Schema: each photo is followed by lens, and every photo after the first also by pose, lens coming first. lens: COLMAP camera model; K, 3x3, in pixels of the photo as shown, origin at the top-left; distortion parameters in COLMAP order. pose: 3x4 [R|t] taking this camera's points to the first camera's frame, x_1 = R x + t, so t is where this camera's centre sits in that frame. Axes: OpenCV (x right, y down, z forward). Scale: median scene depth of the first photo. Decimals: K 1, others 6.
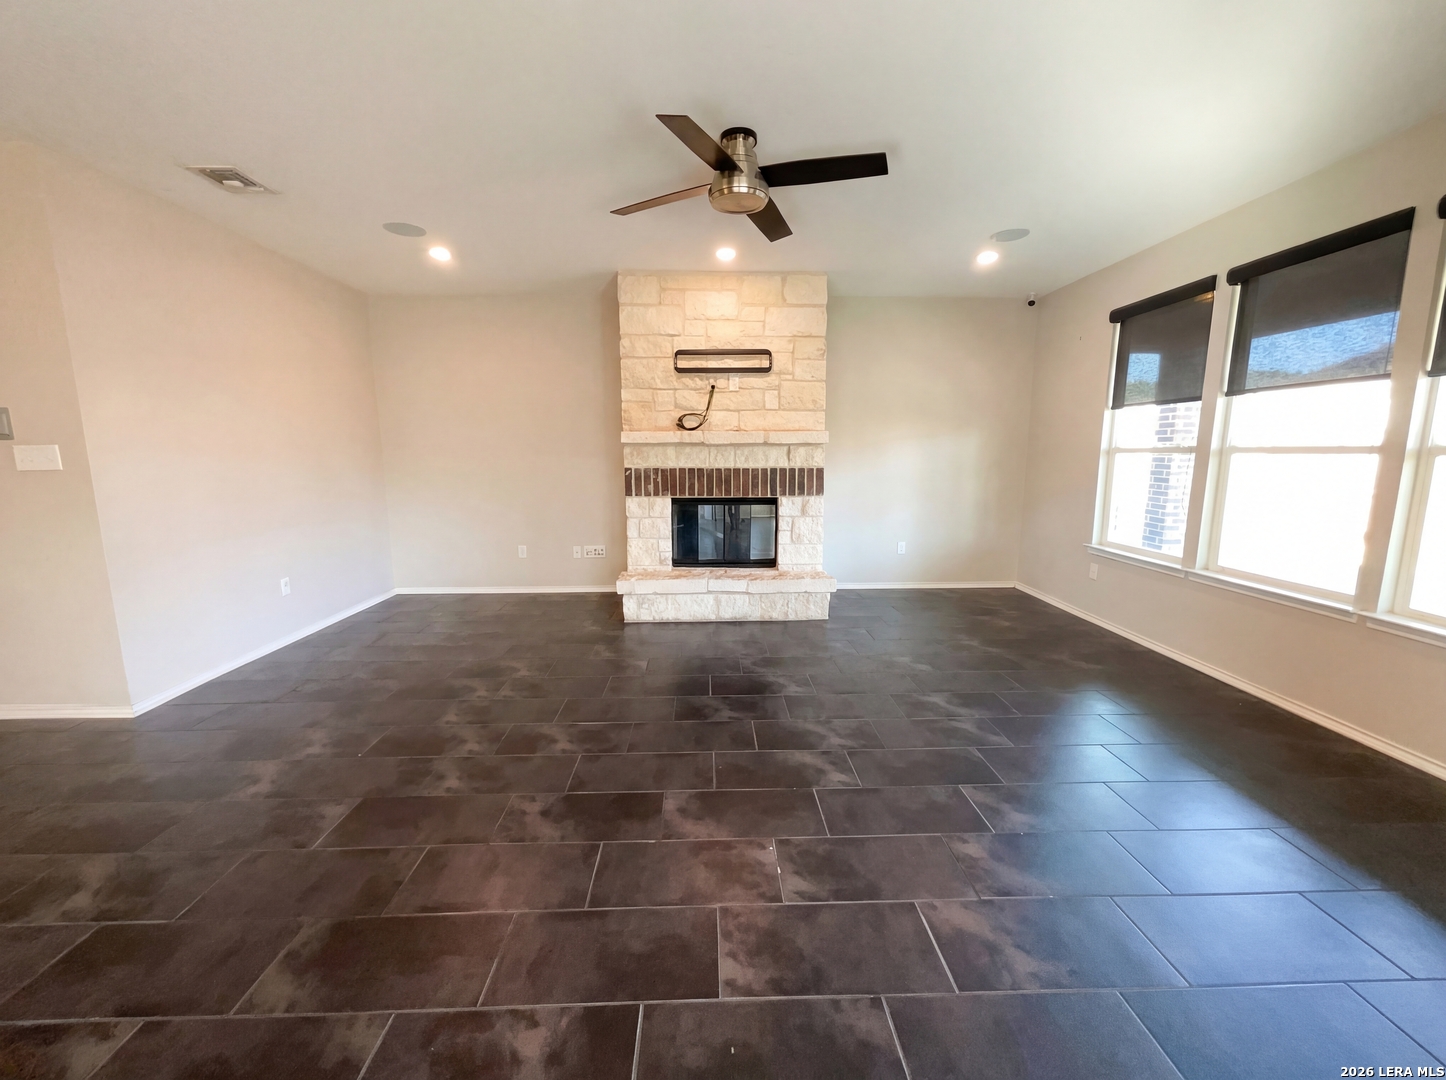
lens RADIAL K [[578.8, 0, 720.7], [0, 578.8, 540.0], [0, 0, 1]] dist [0.001676, 0.001308]
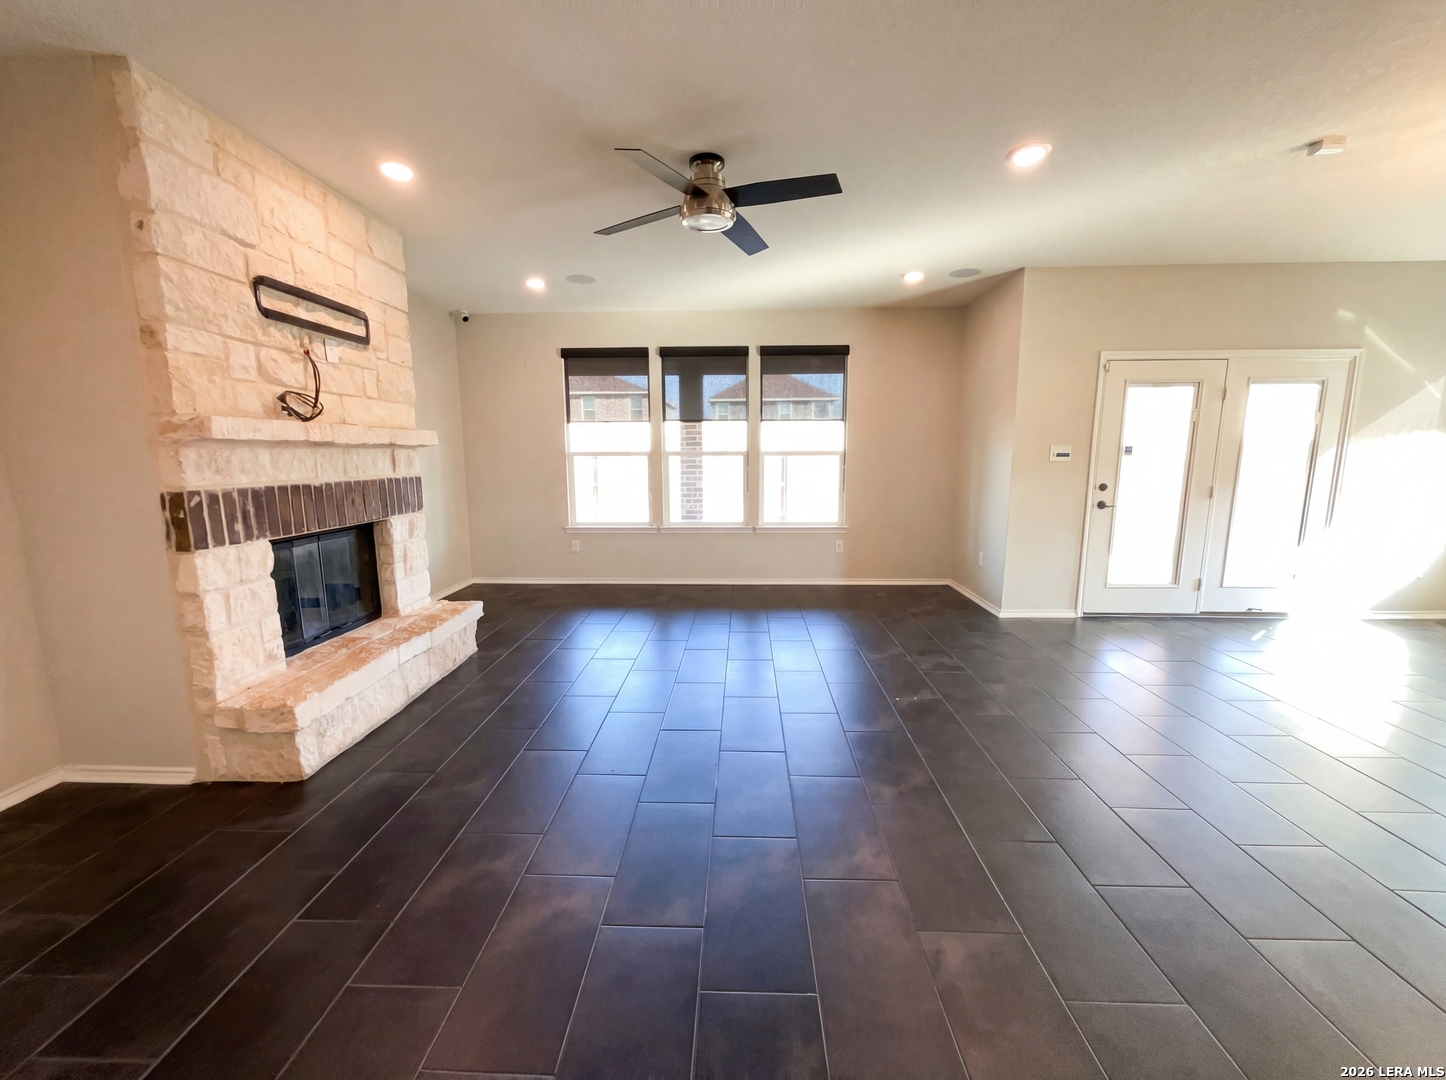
lens RADIAL K [[578.8, 0, 725.6], [0, 578.8, 541.1], [0, 0, 1]] dist [0.001676, 0.001308]
pose [[0.069227, -0.148362, 0.986507, -0.623026], [0.155013, 0.978468, 0.136275, -0.082578], [-0.985484, 0.143488, 0.090735, 0.535857]]
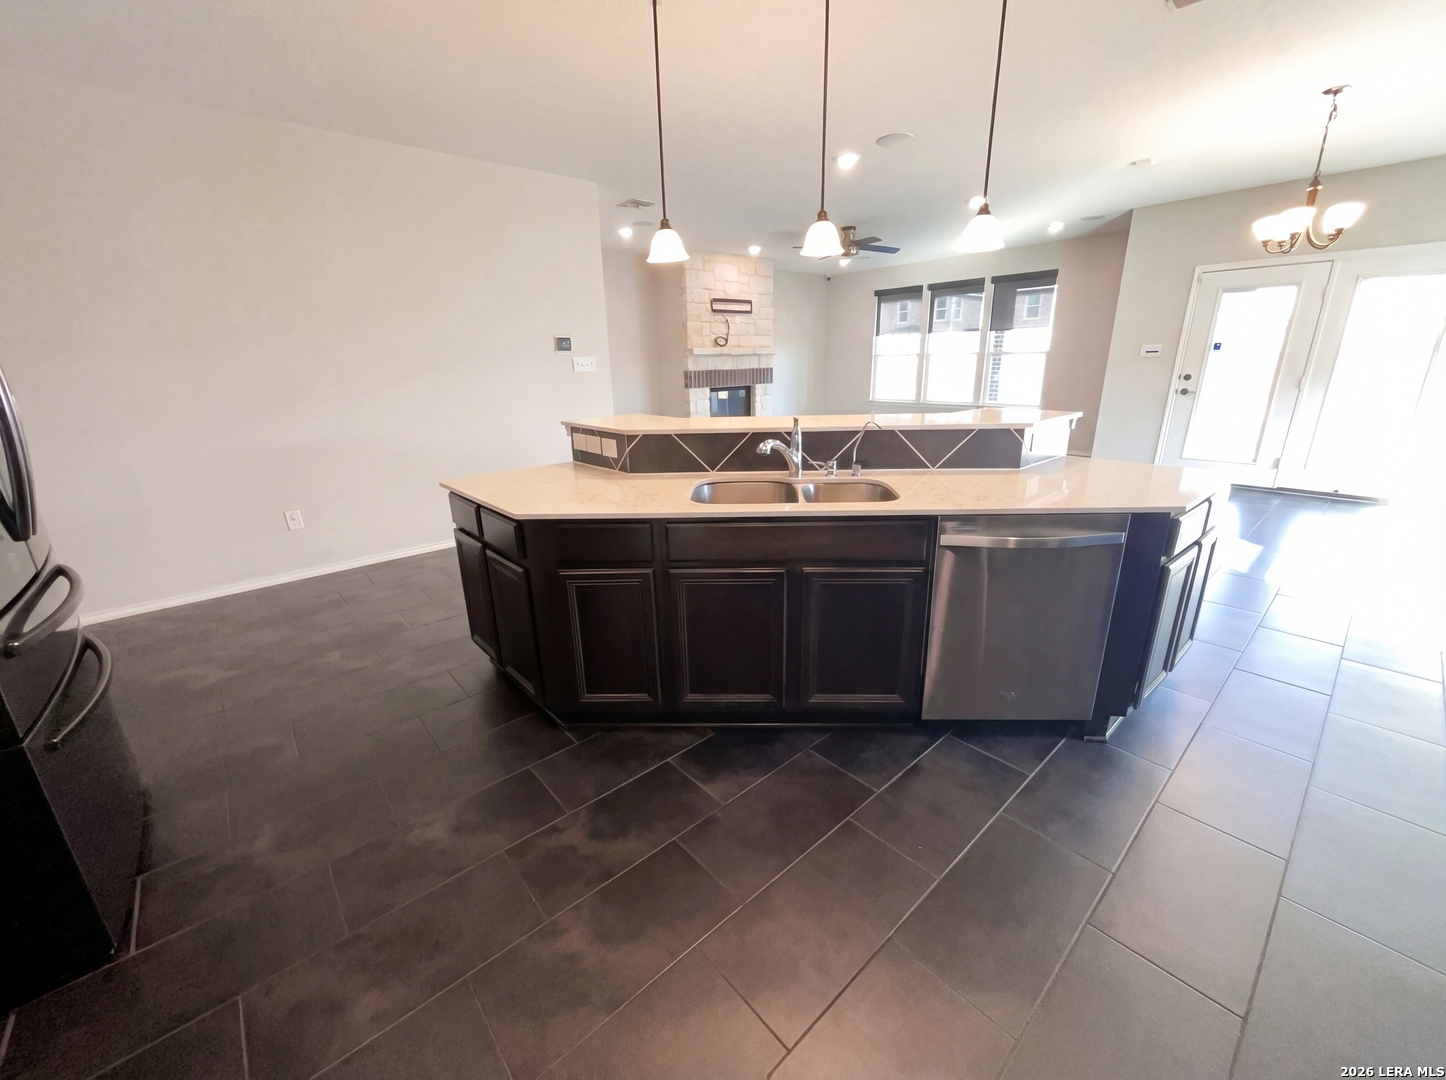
lens RADIAL K [[578.8, 0, 727.3], [0, 578.8, 536.9], [0, 0, 1]] dist [0.001676, 0.001308]
pose [[0.771029, -0.200385, 0.604450, -1.201511], [0.115594, 0.977472, 0.176597, 0.063170], [-0.626220, -0.066291, 0.776823, -0.399602]]
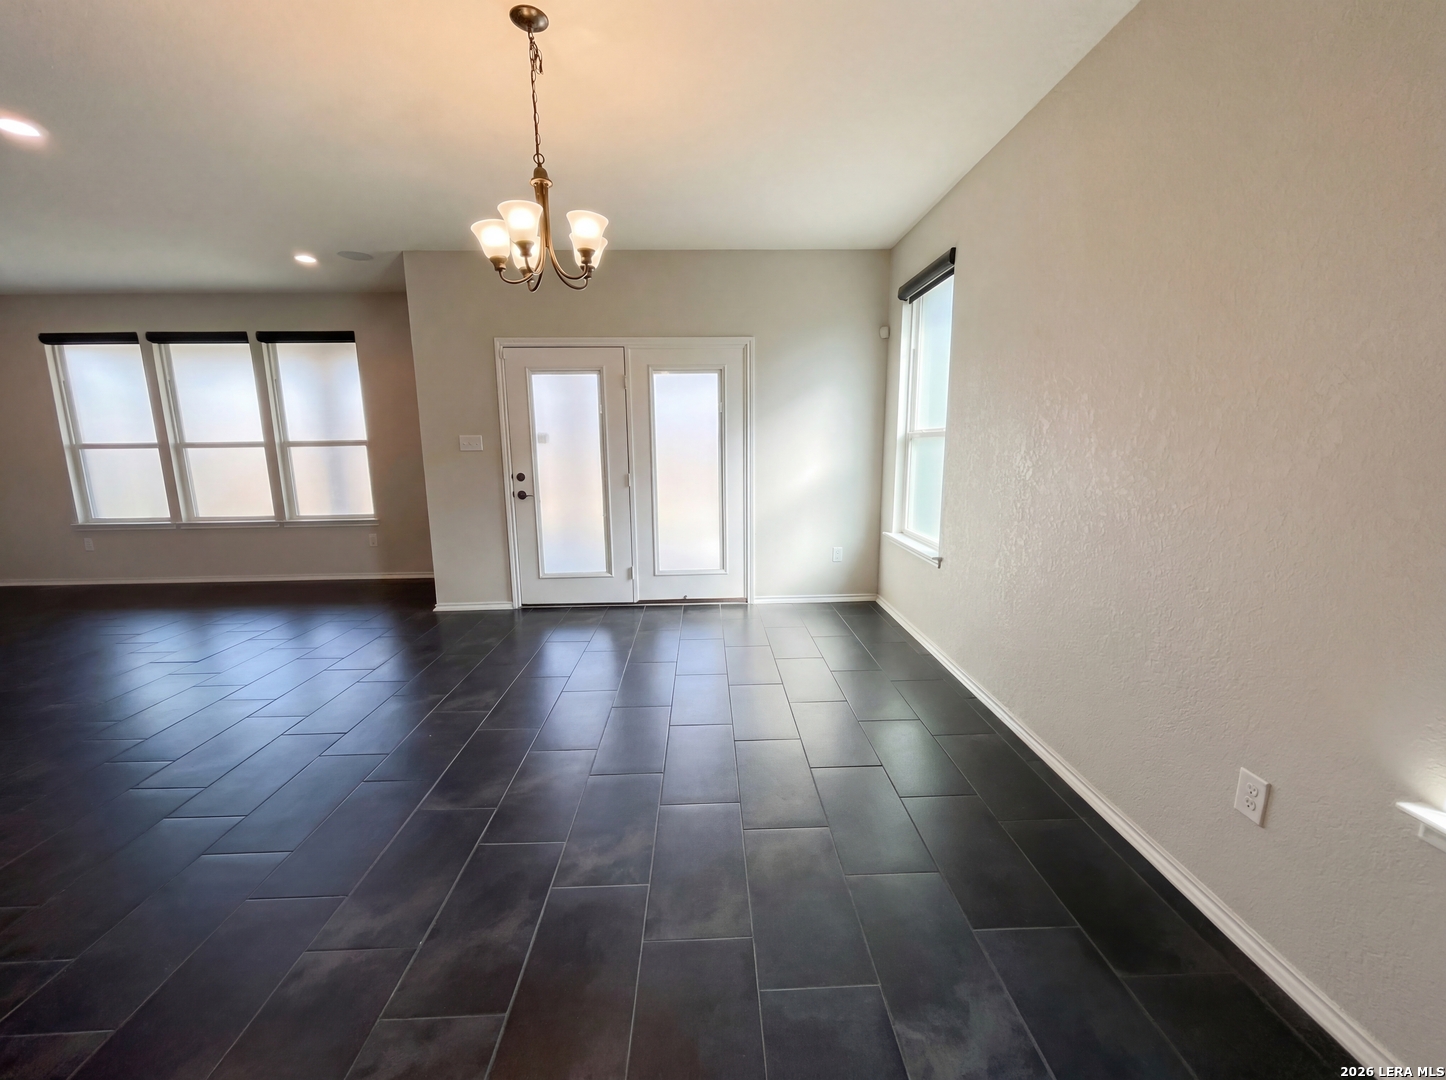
lens RADIAL K [[578.8, 0, 718.3], [0, 578.8, 532.8], [0, 0, 1]] dist [0.001676, 0.001308]
pose [[0.005631, -0.159769, 0.987138, -0.562369], [0.164080, 0.973922, 0.156694, 0.055565], [-0.986431, 0.161088, 0.031700, -0.364599]]
